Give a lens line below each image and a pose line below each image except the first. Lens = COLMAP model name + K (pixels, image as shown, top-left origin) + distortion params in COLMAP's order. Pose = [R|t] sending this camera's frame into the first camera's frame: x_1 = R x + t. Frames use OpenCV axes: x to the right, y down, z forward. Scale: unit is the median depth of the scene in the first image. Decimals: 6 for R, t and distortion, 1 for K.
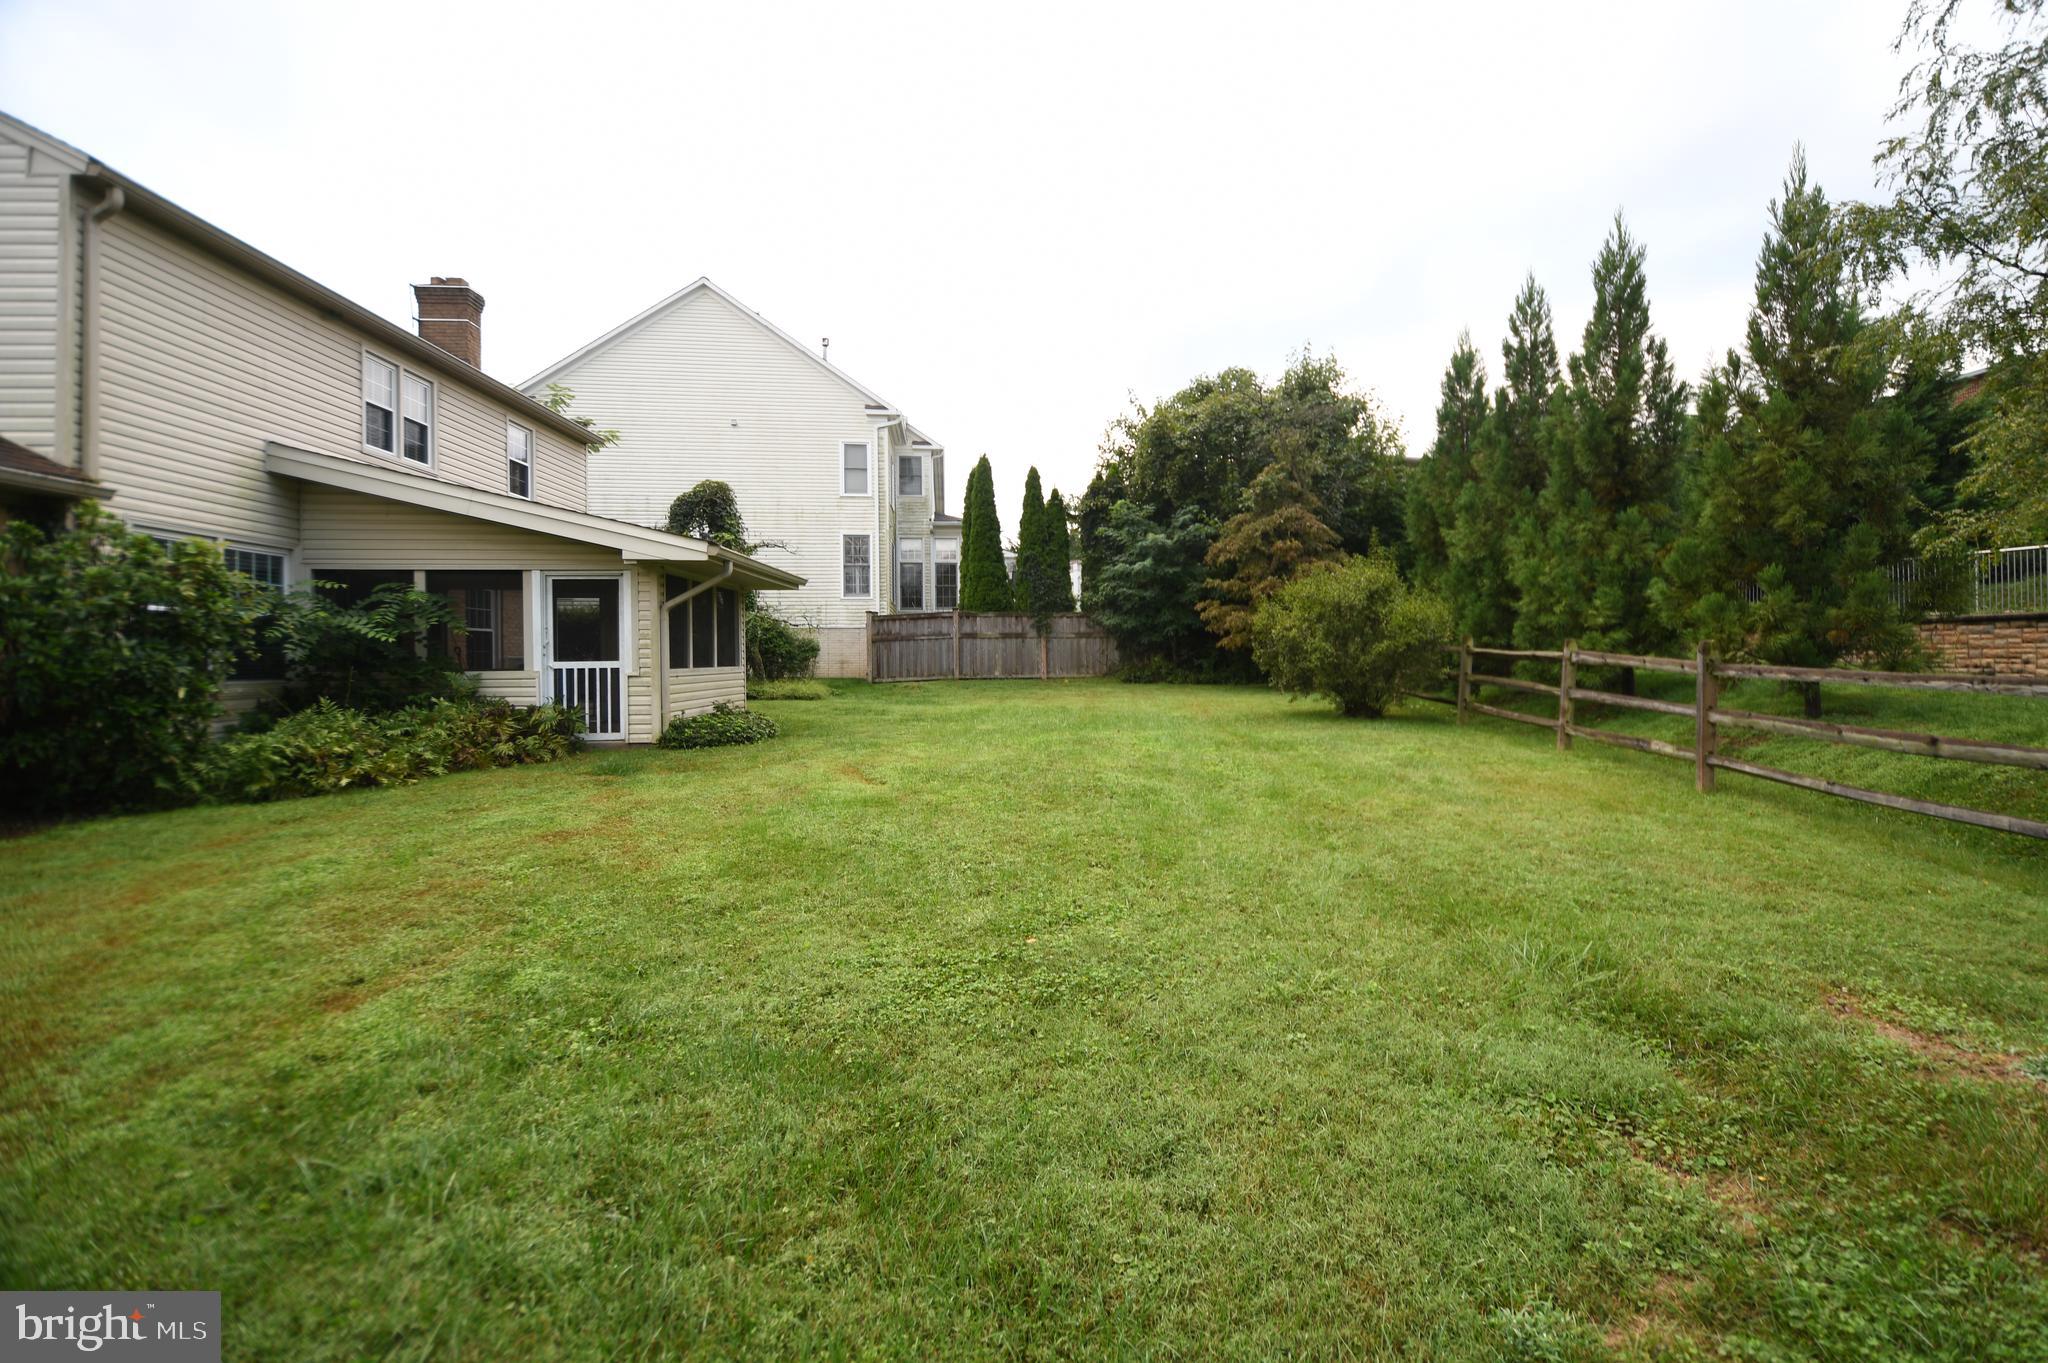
lens RADIAL K [[877.5, 0, 1079.9], [0, 877.5, 656.9], [0, 0, 1]] dist [0.023767, -0.024945]
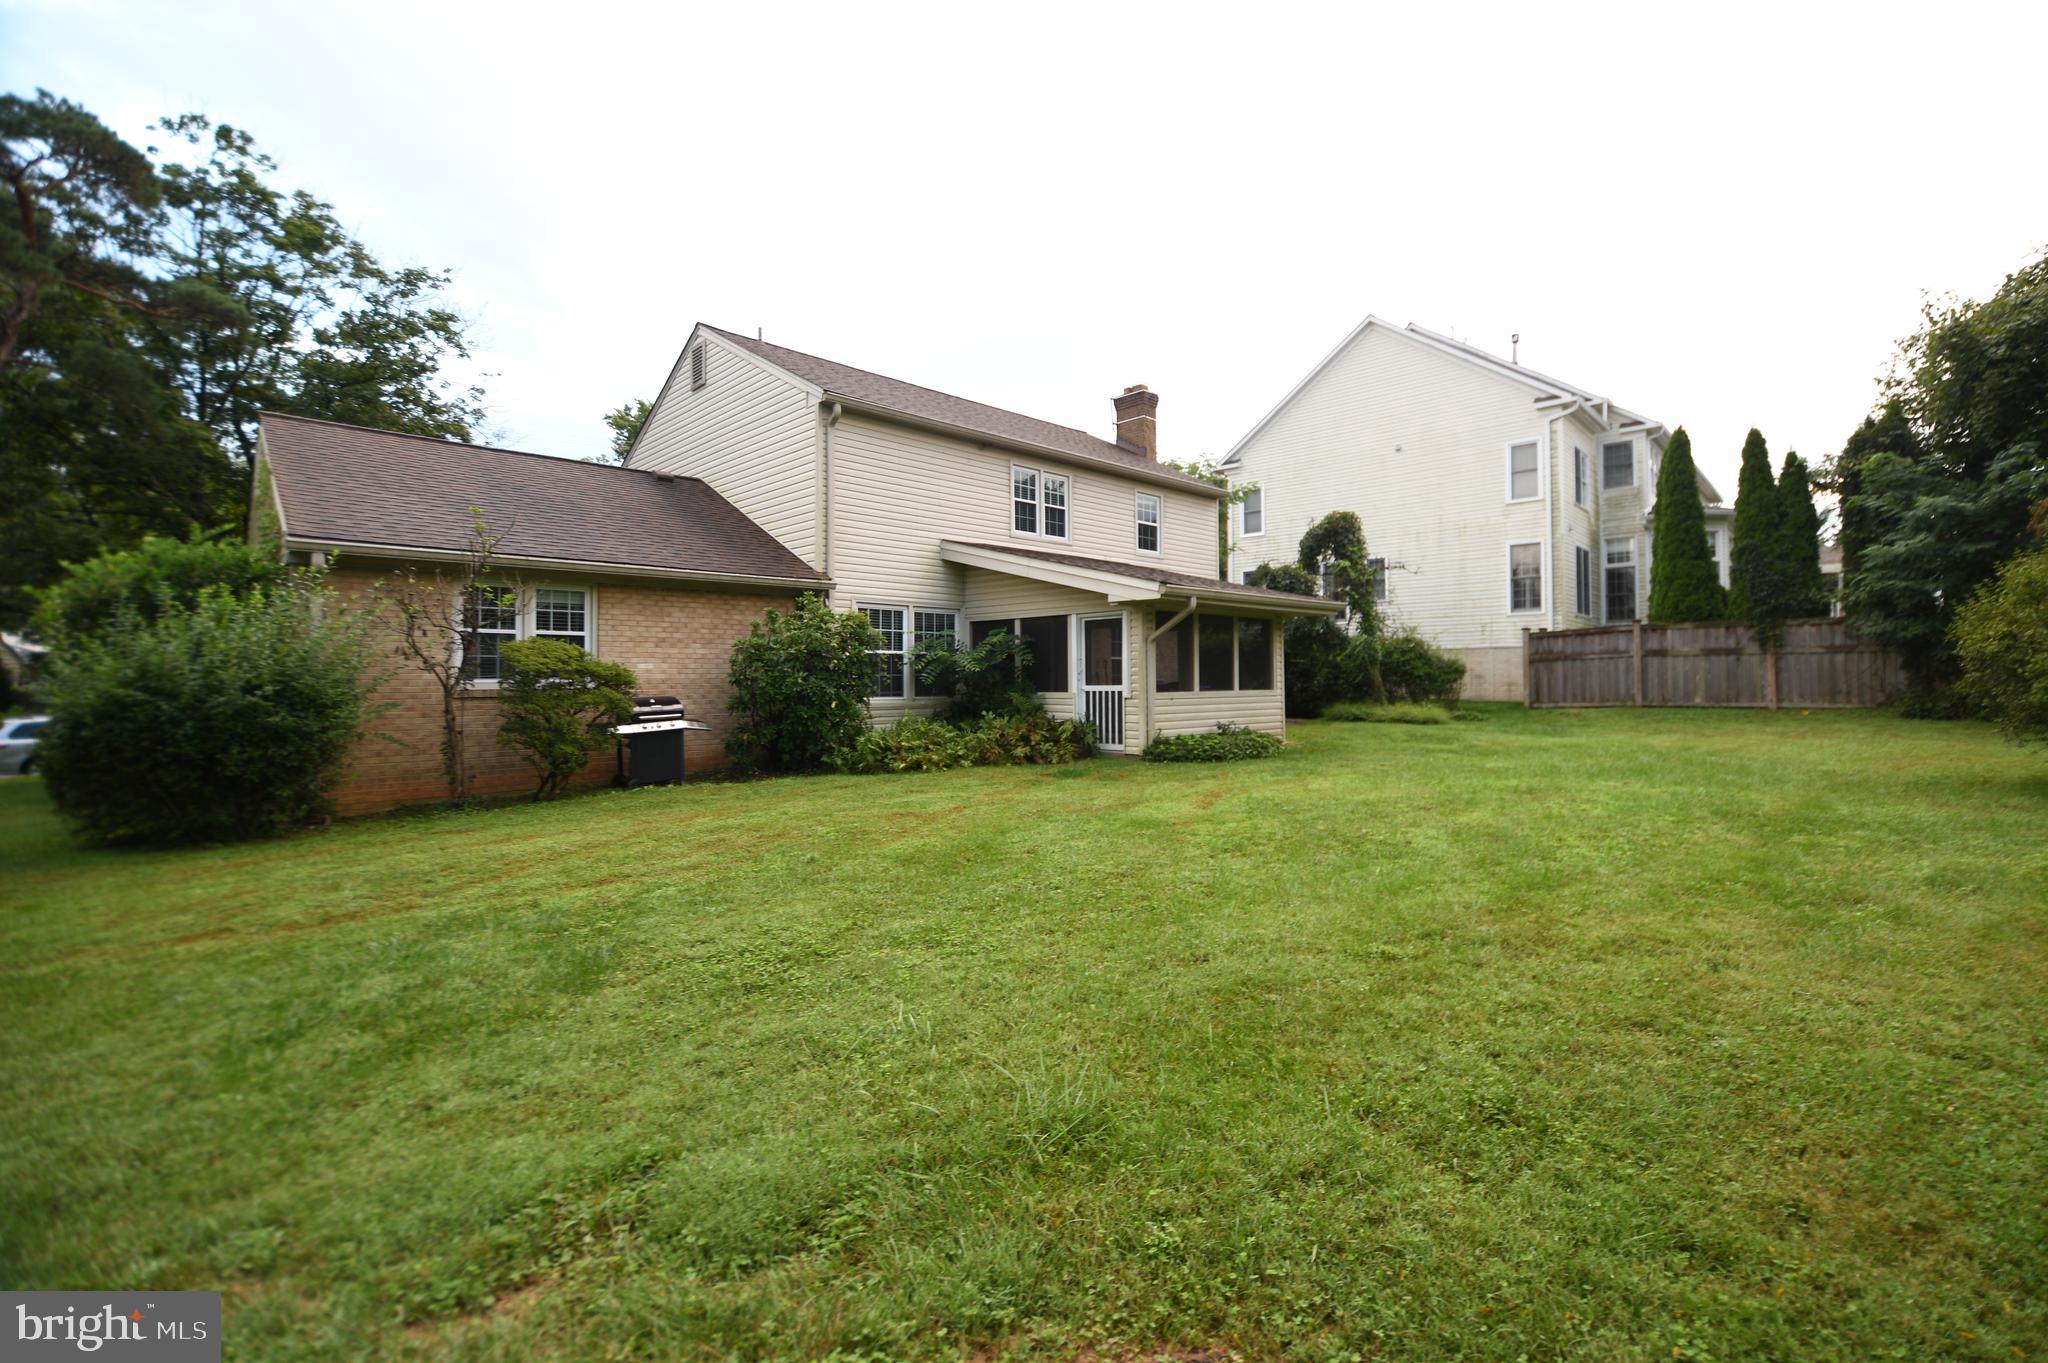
lens RADIAL K [[877.5, 0, 1079.9], [0, 877.5, 656.9], [0, 0, 1]] dist [0.023767, -0.024945]
pose [[0.658349, -0.015830, -0.752546, 0.166815], [0.000129, 0.999781, -0.020918, -0.004341], [0.752713, 0.013675, 0.658207, 0.078720]]
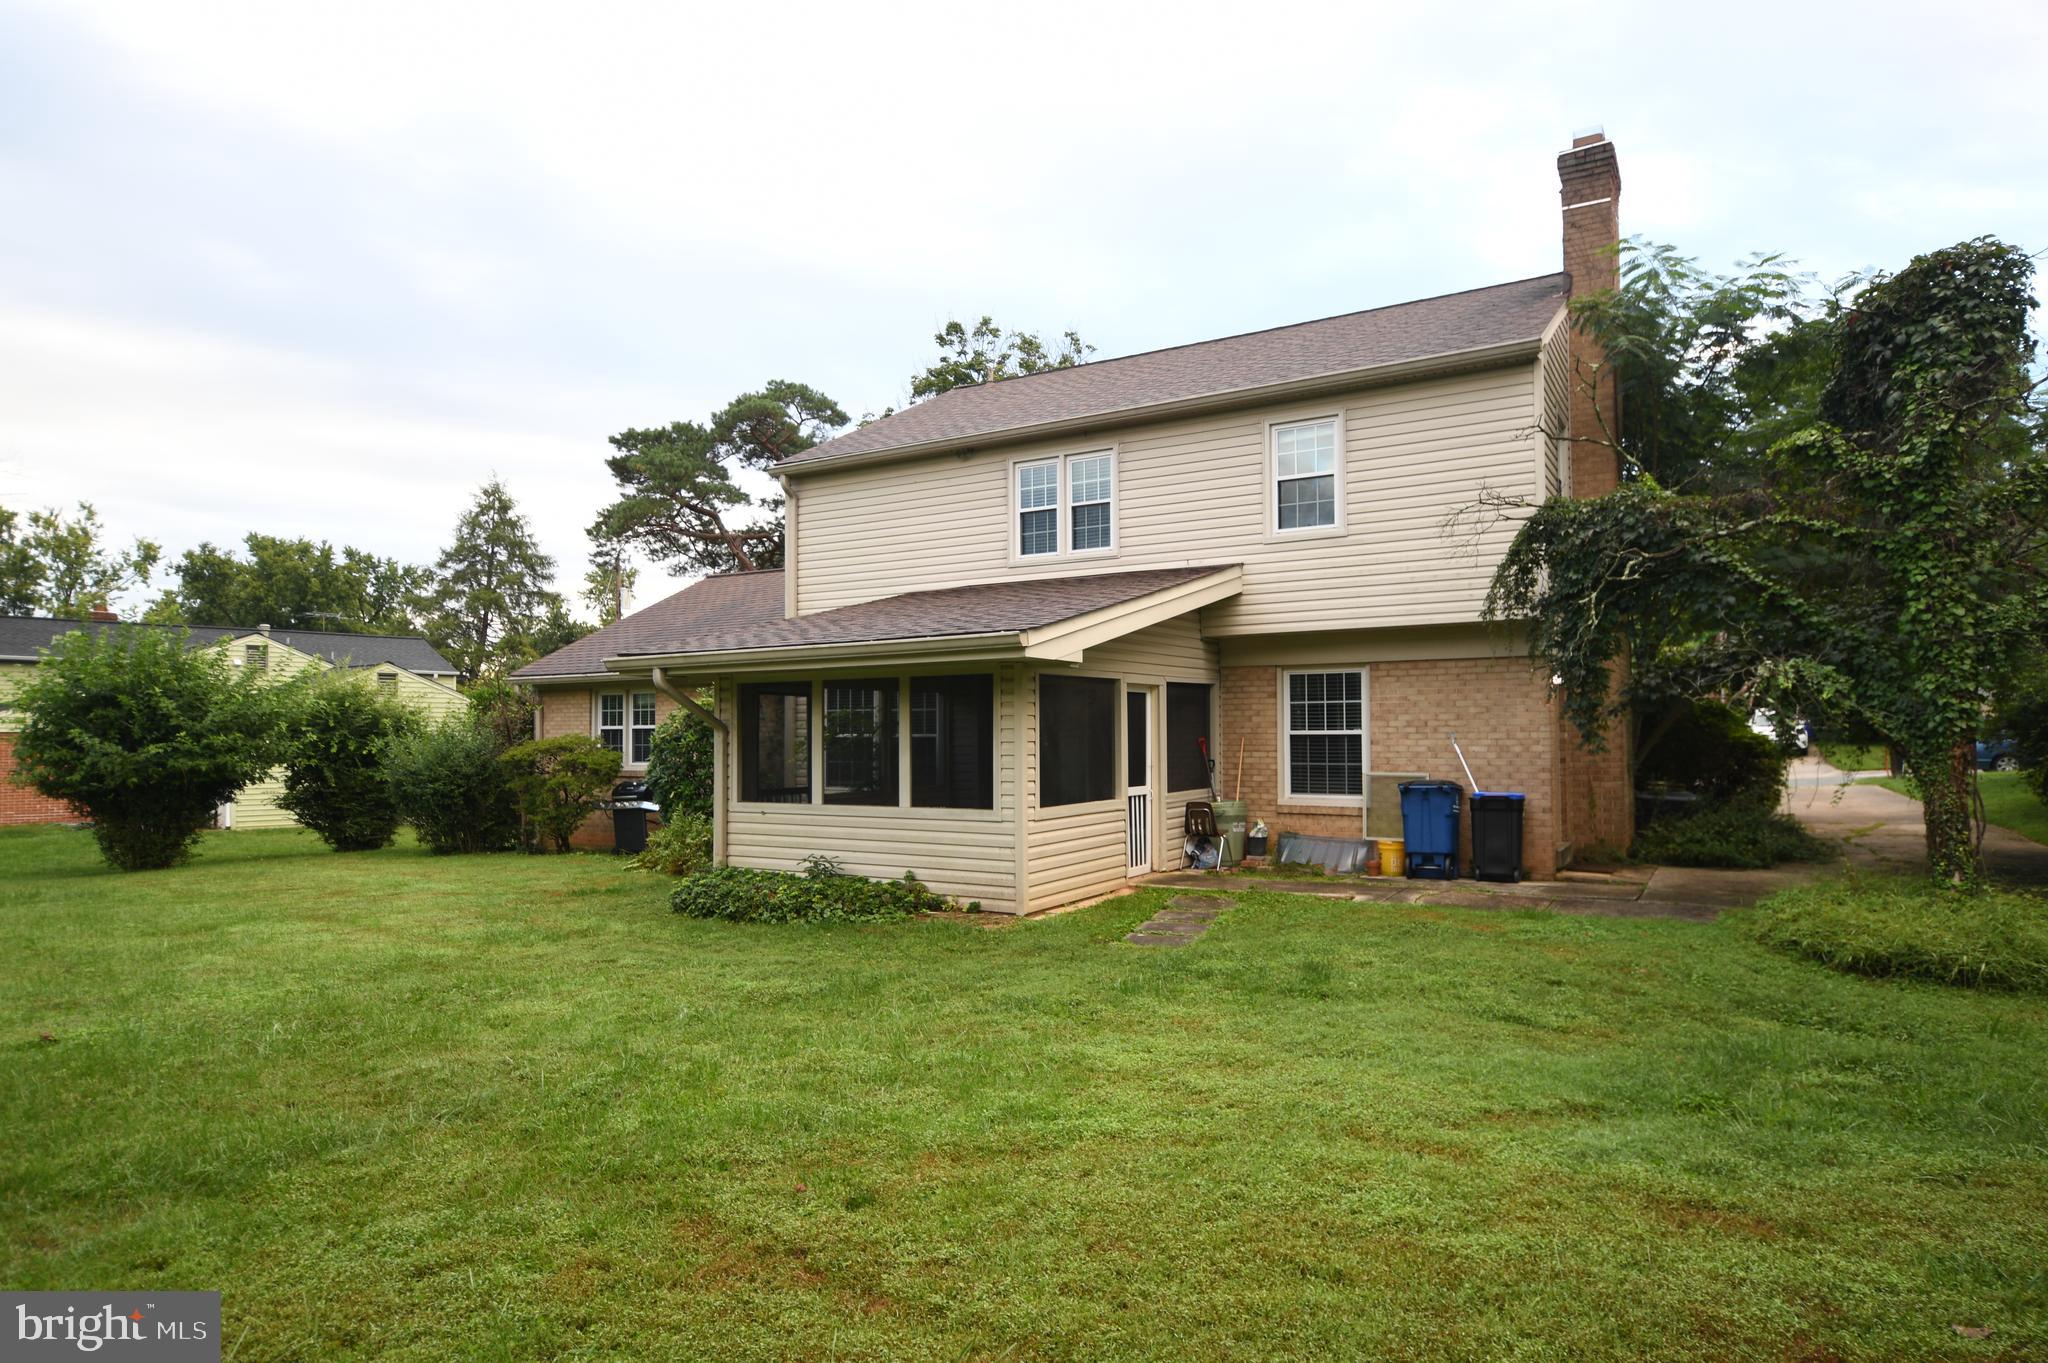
lens RADIAL K [[1152.1, 0, 1029.9], [0, 1152.1, 691.3], [0, 0, 1]] dist [0.006583, -0.001318]
pose [[-0.599233, -0.029035, -0.800048, 0.103218], [0.001142, 0.999310, -0.037121, -0.023151], [0.800574, -0.023158, -0.598787, 0.924761]]
